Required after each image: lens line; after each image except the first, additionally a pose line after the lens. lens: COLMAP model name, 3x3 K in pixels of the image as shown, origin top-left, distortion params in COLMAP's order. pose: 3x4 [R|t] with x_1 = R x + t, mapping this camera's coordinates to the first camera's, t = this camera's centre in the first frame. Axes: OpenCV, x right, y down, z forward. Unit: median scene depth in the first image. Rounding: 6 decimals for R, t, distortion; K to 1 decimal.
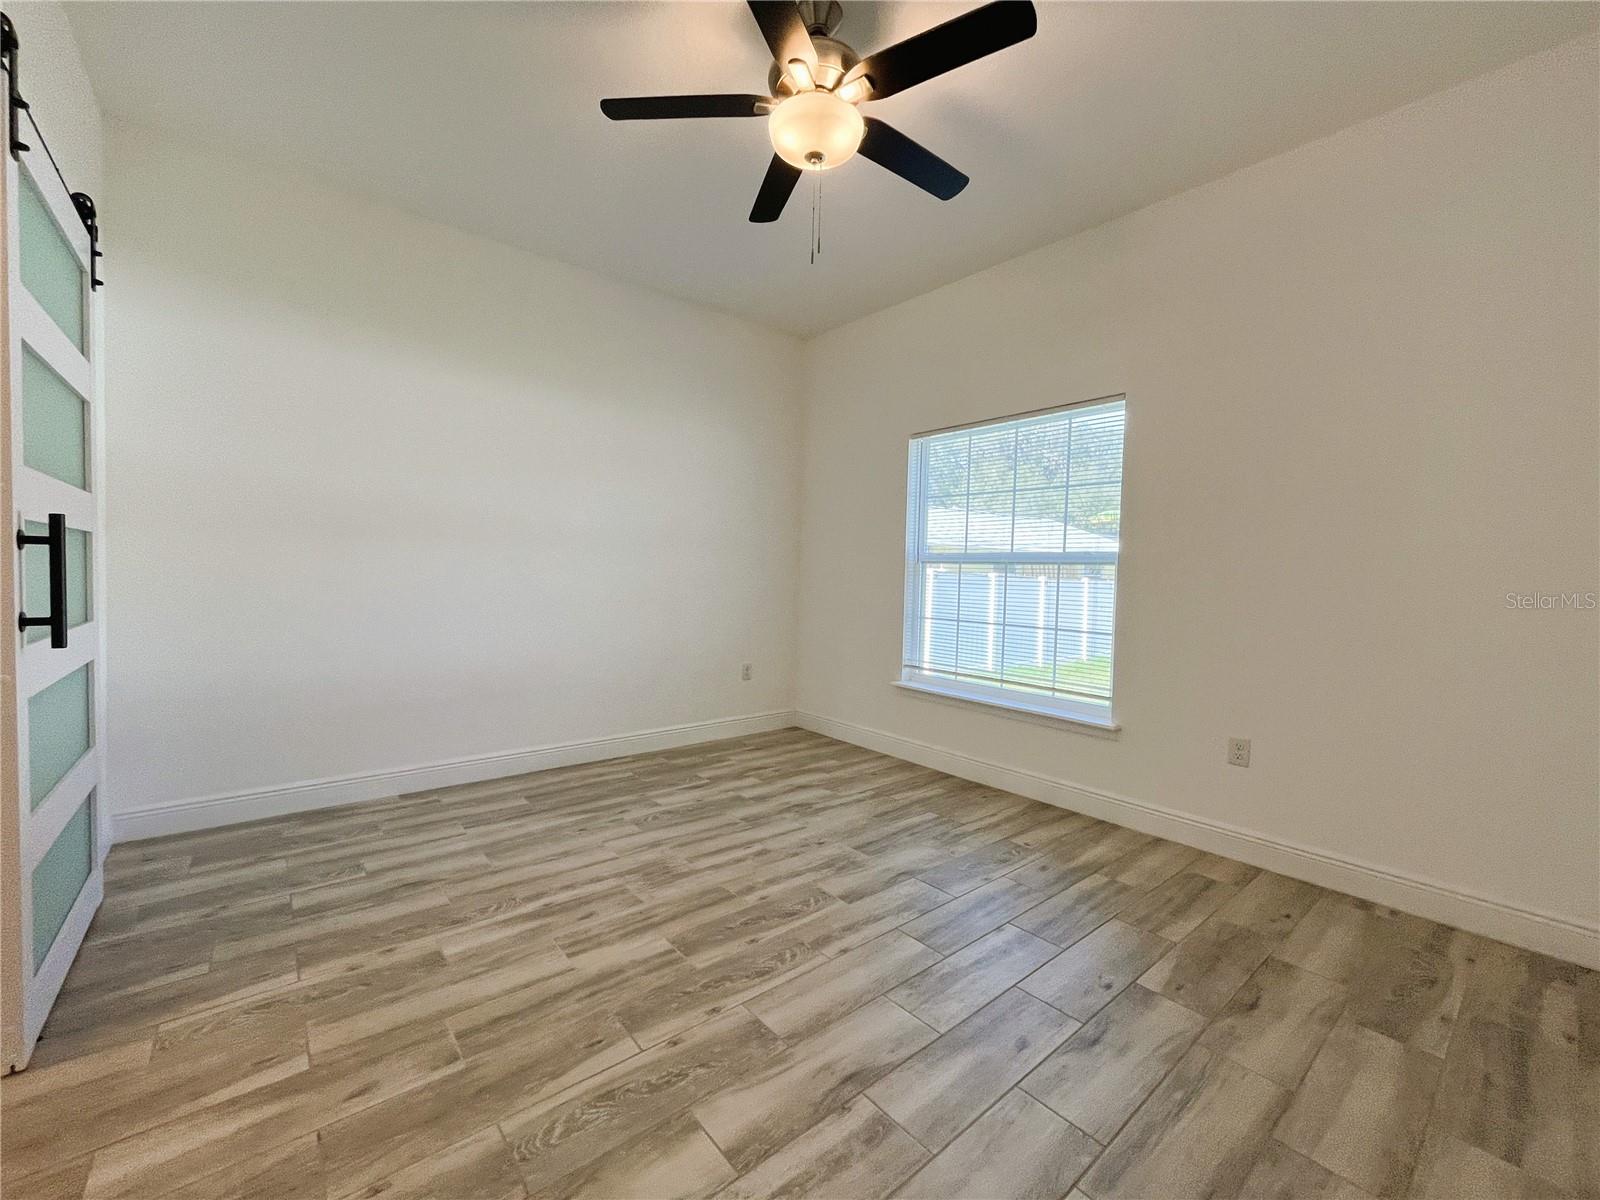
lens RADIAL K [[651.5, 0, 800.6], [0, 651.5, 597.9], [0, 0, 1]] dist [-0.003176, 0.000066]
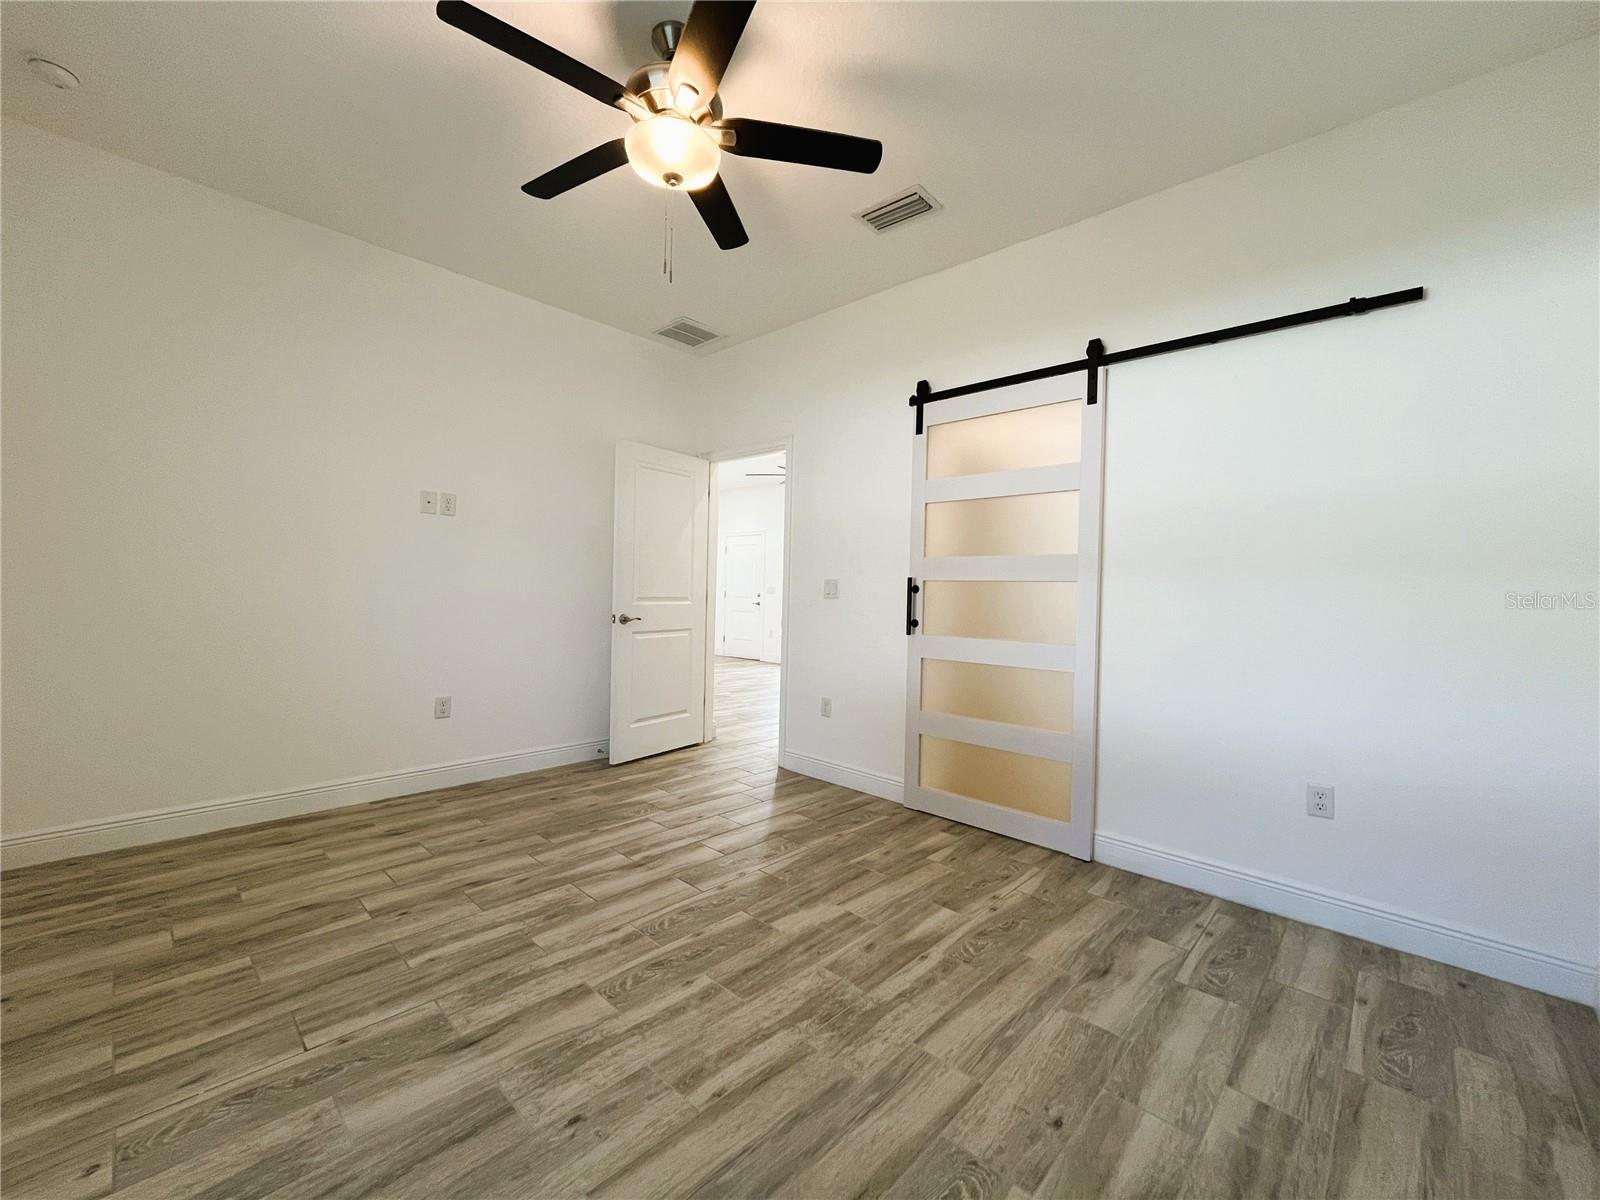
lens RADIAL K [[651.5, 0, 800.6], [0, 651.5, 597.9], [0, 0, 1]] dist [-0.003176, 0.000066]
pose [[-0.991879, -0.048266, -0.117674, -0.073234], [-0.053824, 0.997557, 0.044525, -0.069093], [0.115238, 0.050497, -0.992054, 1.711421]]
